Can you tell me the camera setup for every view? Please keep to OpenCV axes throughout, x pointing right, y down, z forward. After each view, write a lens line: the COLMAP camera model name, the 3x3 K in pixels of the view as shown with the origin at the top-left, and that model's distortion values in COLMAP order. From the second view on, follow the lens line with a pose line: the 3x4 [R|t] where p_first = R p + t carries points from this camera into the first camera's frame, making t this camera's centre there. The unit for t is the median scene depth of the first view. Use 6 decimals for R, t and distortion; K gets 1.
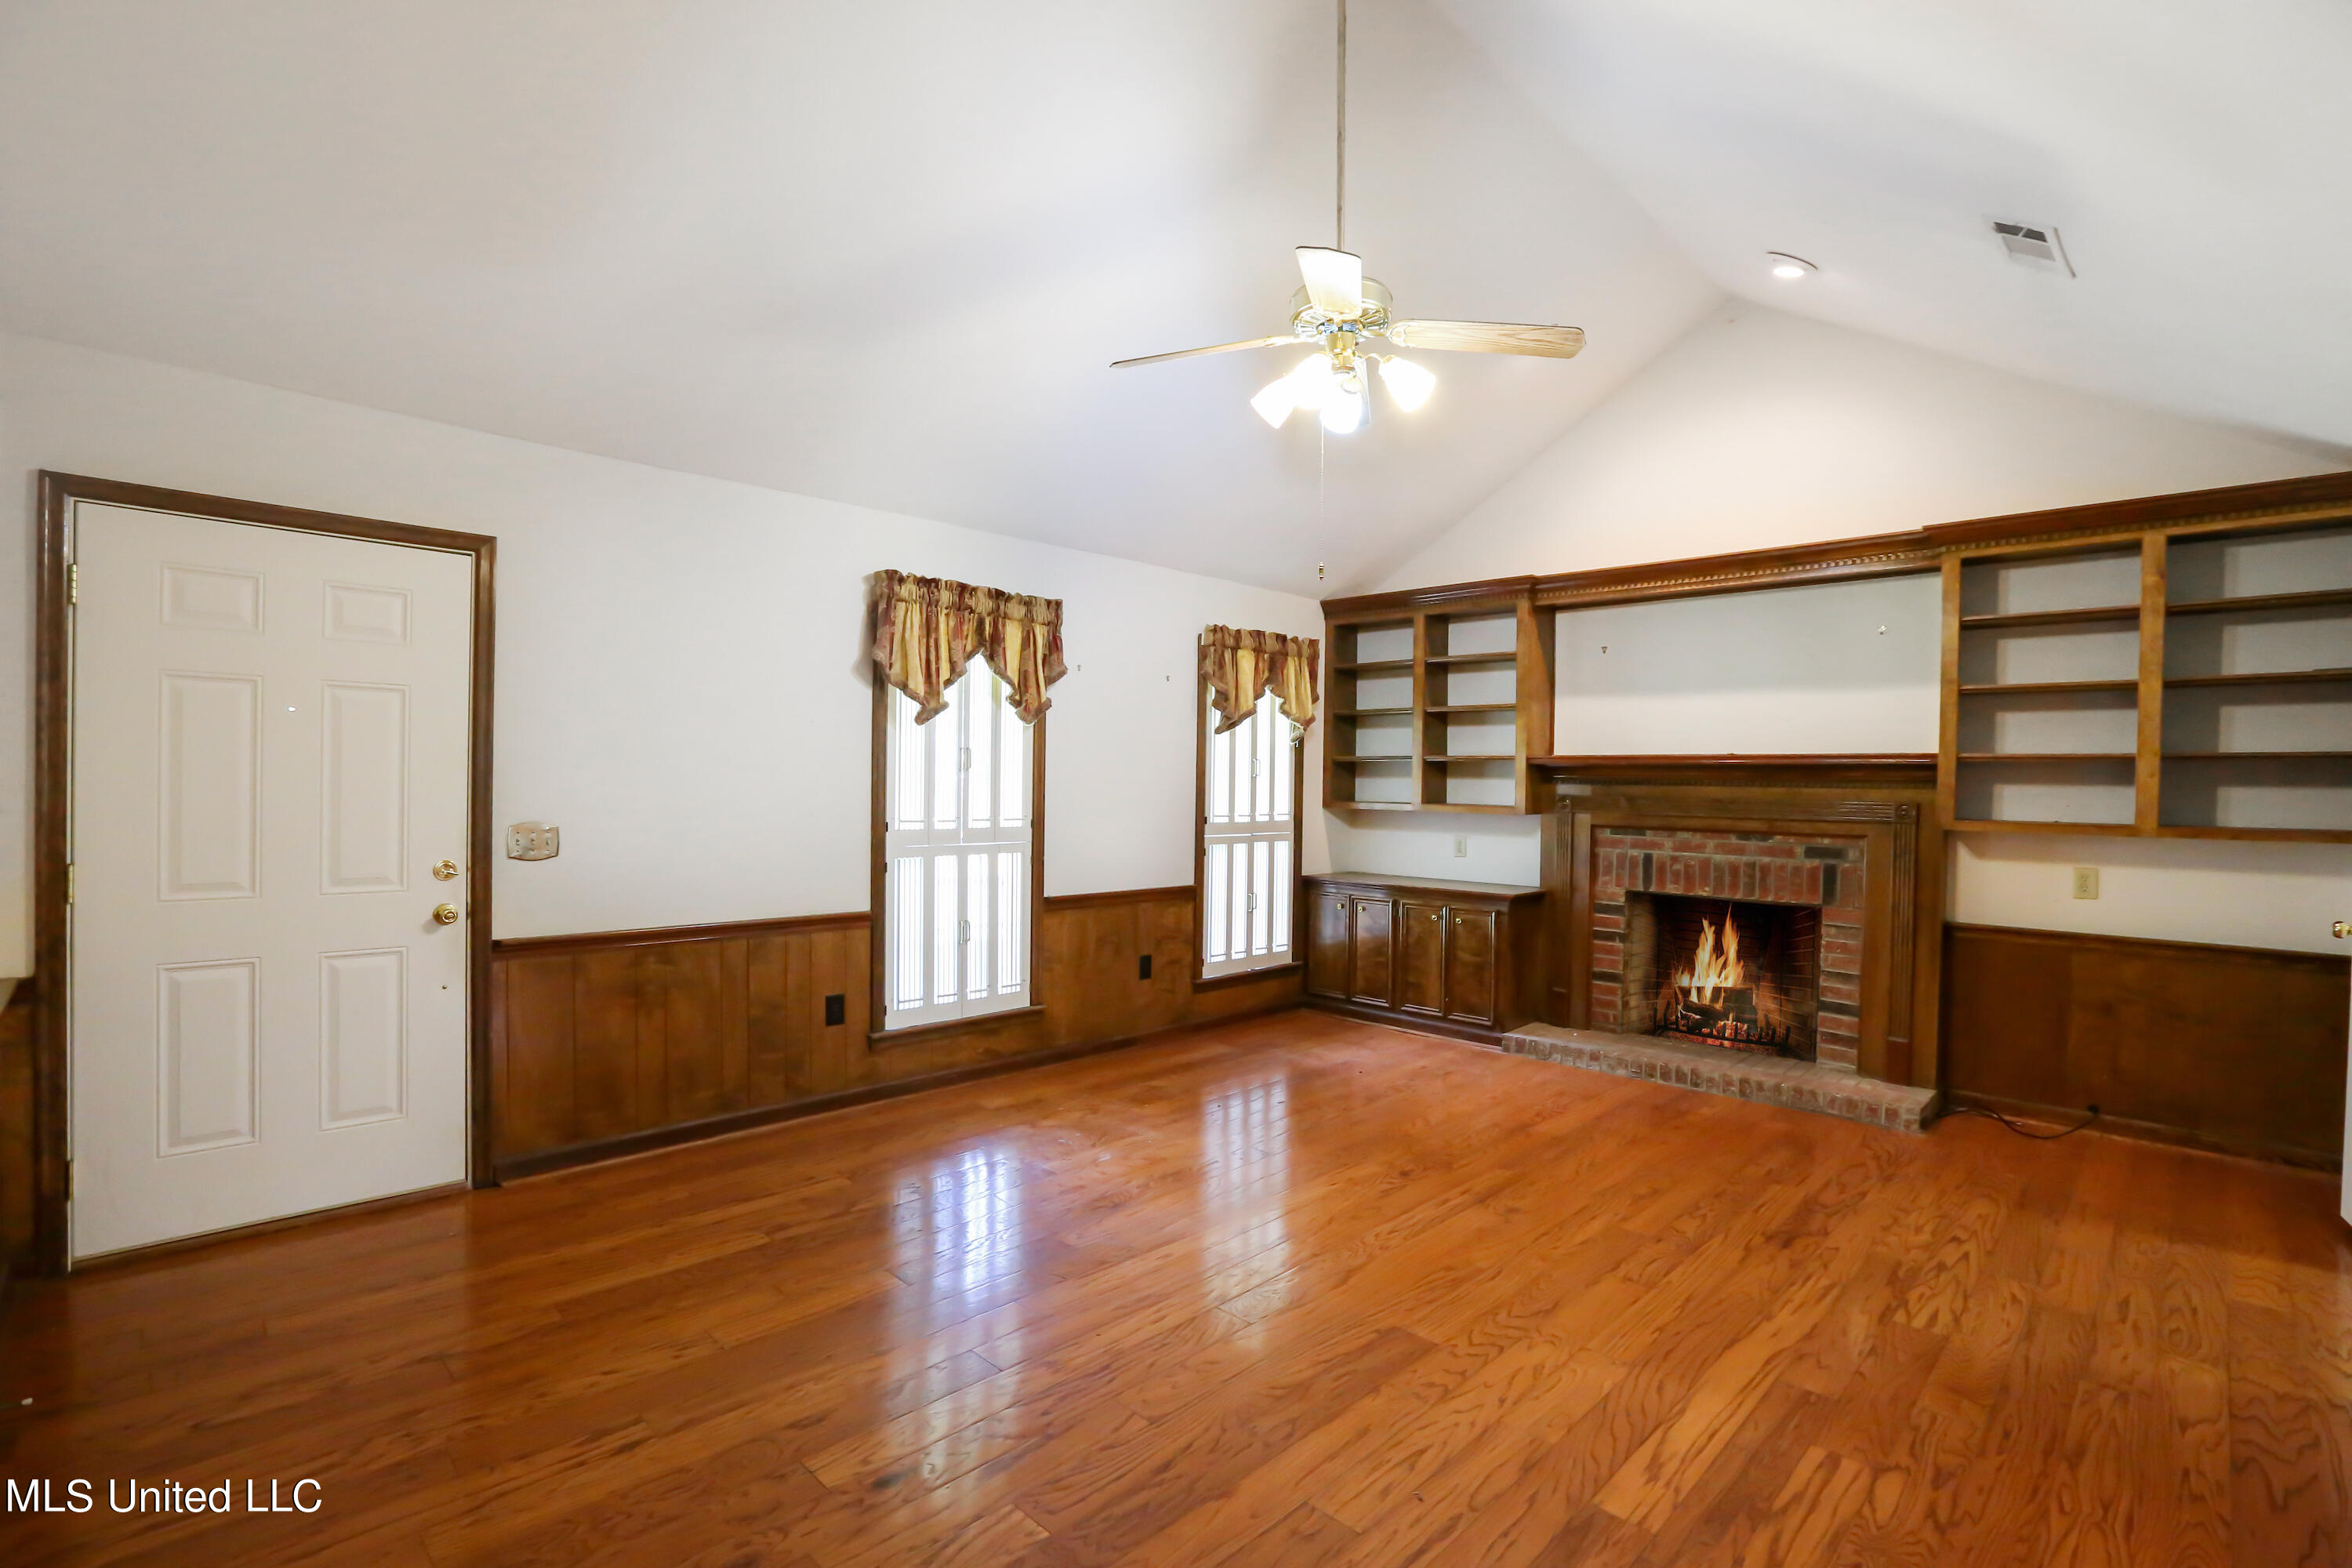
lens RADIAL K [[1089.9, 0, 1176.0], [0, 1089.9, 784.0], [0, 0, 1]] dist [-0.030616, -0.000095]
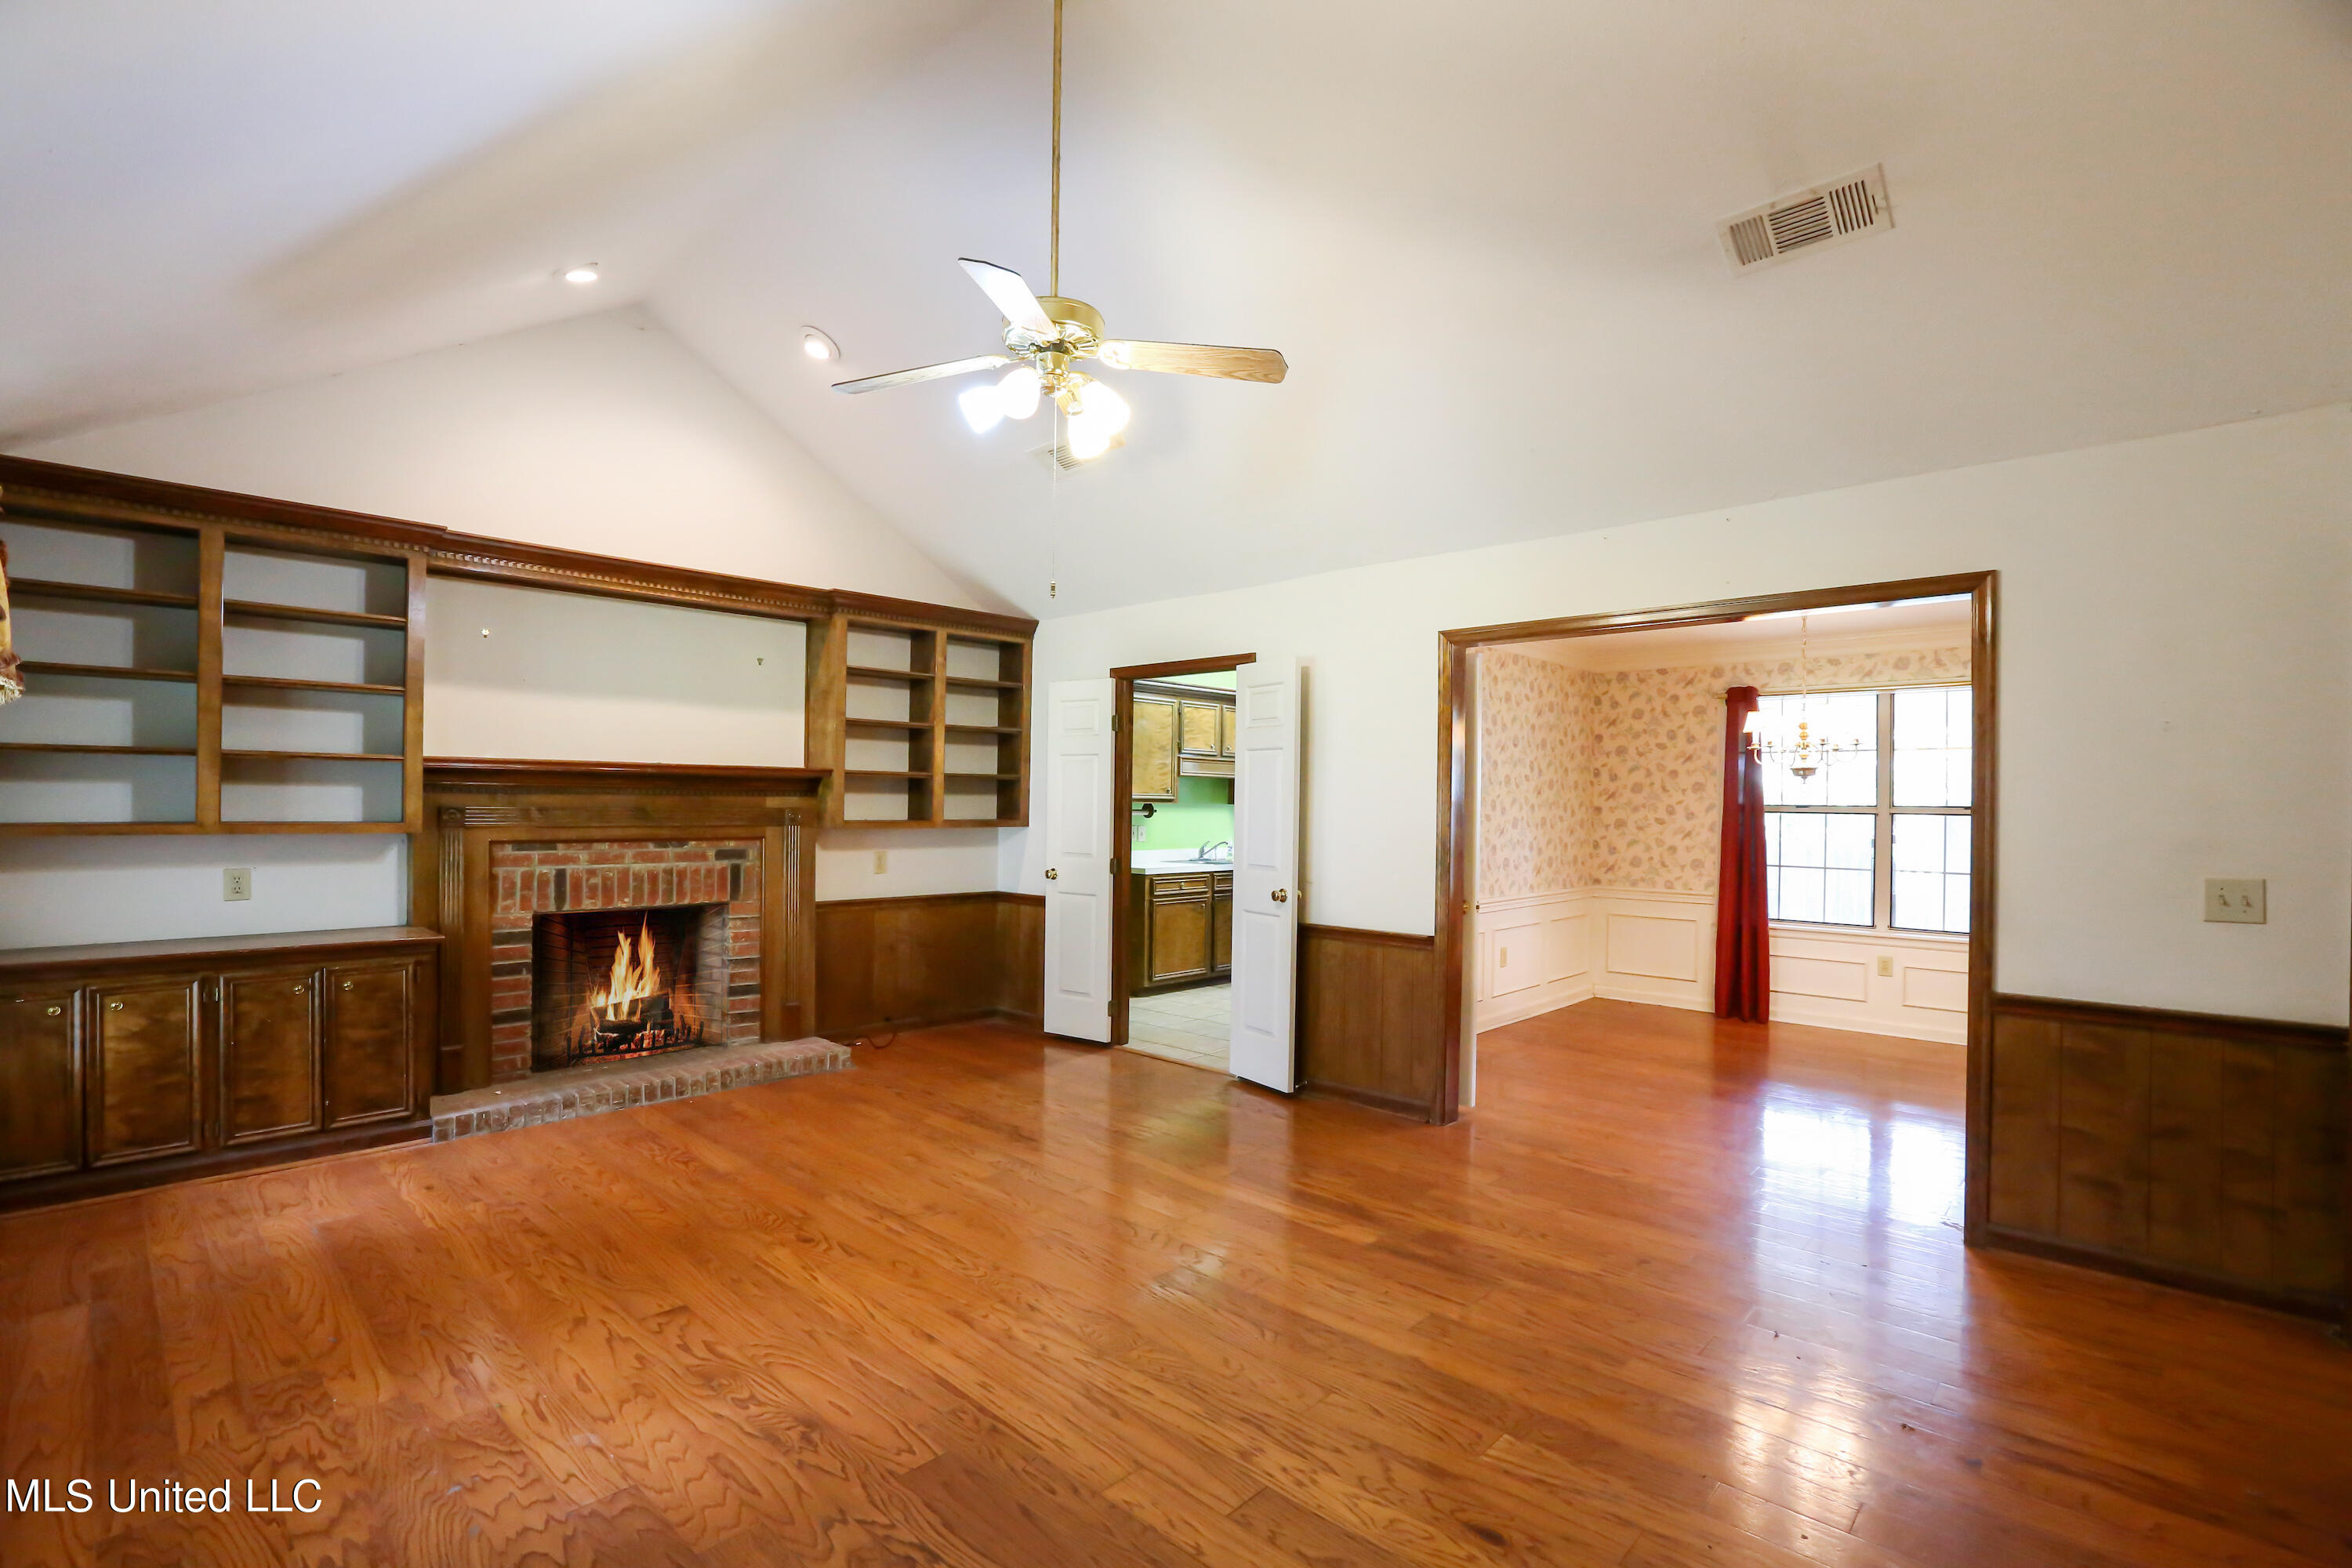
lens RADIAL K [[1076.3, 0, 1175.1], [0, 1076.3, 797.1], [0, 0, 1]] dist [-0.028964, 0.000259]
pose [[-0.014904, -0.009711, 0.999842, -0.478560], [-0.007646, 0.999925, 0.009598, -0.008920], [-0.999860, -0.007502, -0.014977, 0.519172]]
